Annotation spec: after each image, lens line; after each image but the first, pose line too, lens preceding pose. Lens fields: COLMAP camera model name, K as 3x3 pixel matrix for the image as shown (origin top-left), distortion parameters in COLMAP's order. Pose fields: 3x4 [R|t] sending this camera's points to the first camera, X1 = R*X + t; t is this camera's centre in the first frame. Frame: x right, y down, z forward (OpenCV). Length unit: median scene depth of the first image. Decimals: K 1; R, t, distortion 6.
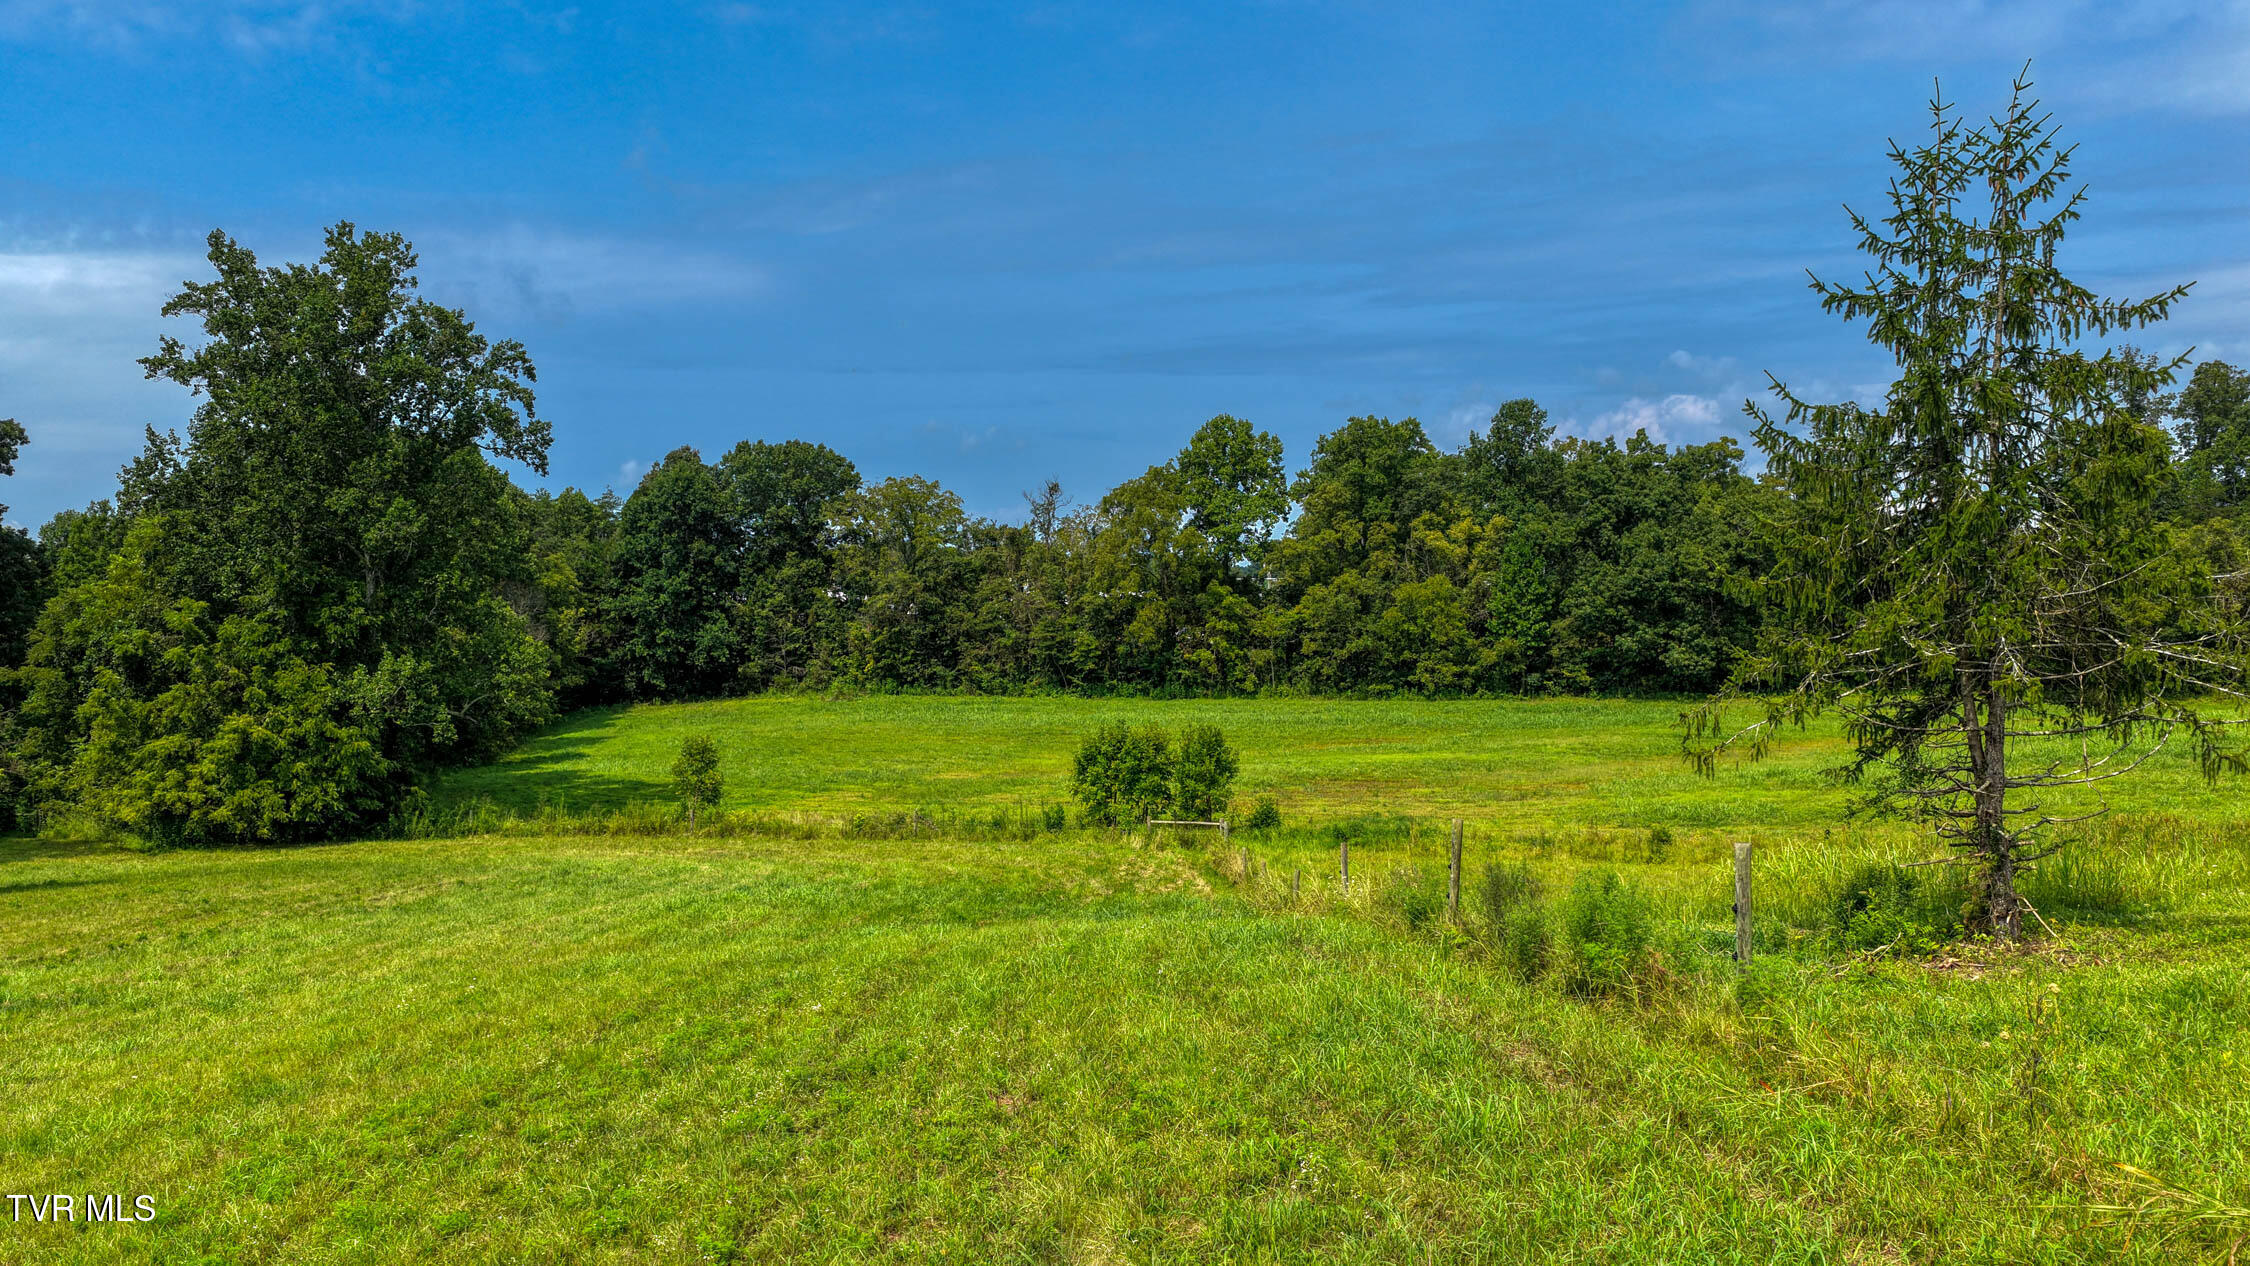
lens RADIAL K [[1899.8, 0, 1135.8], [0, 1899.8, 642.2], [0, 0, 1]] dist [0.001825, 0.030180]
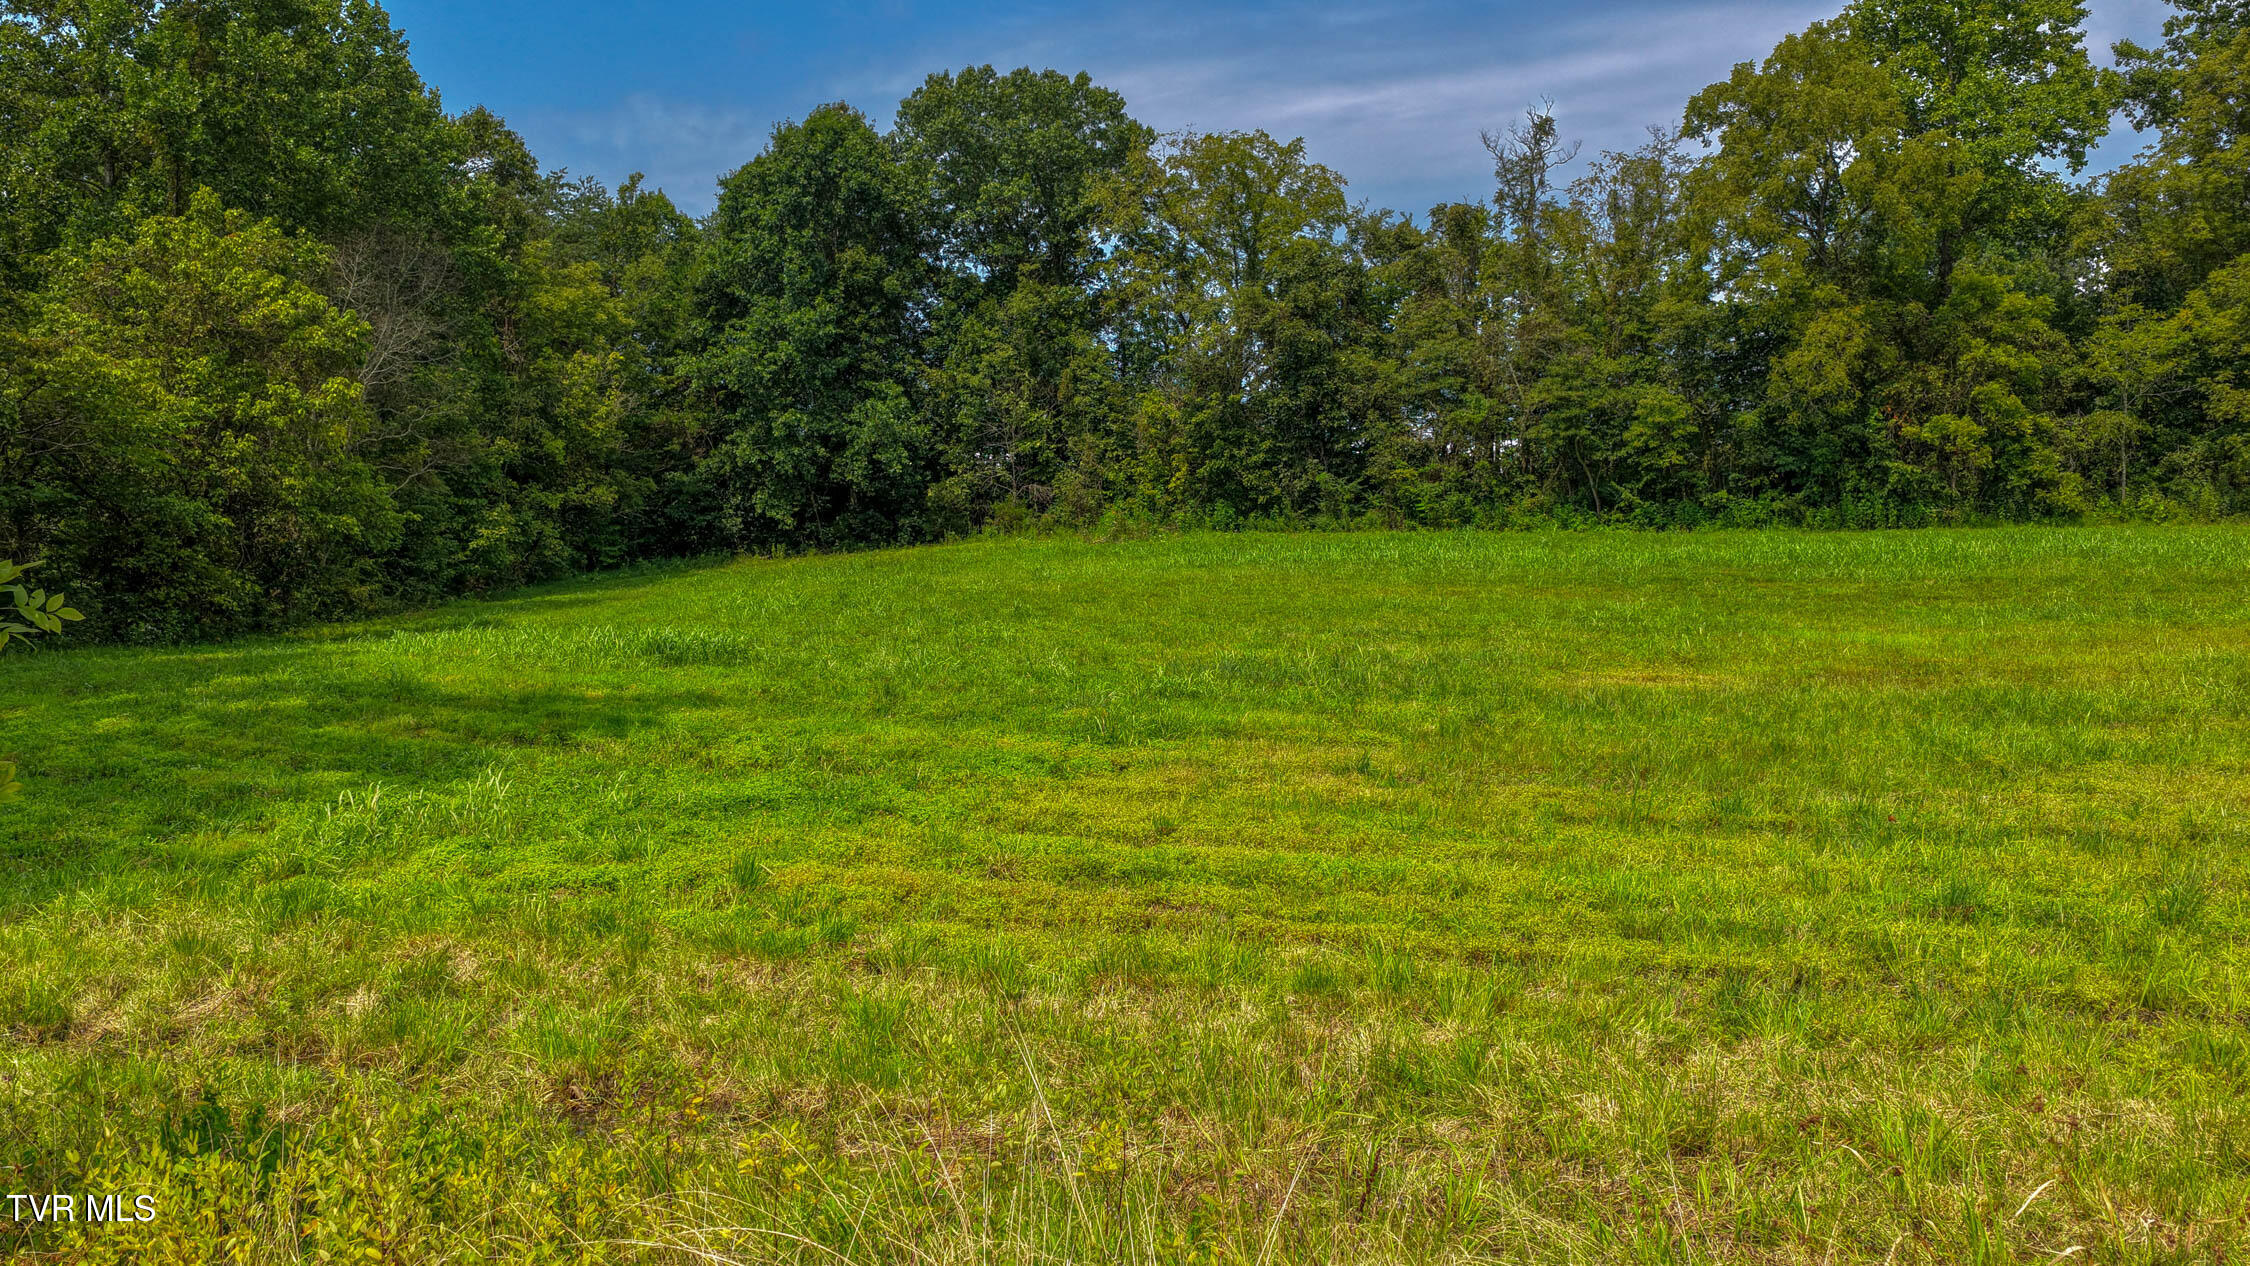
lens RADIAL K [[1899.8, 0, 1123.1], [0, 1899.8, 628.3], [0, 0, 1]] dist [0.001825, 0.030180]
pose [[0.991247, 0.007698, -0.131794, -0.086673], [-0.003693, 0.999525, 0.030603, 0.036540], [0.131967, -0.029848, 0.990805, 0.489825]]
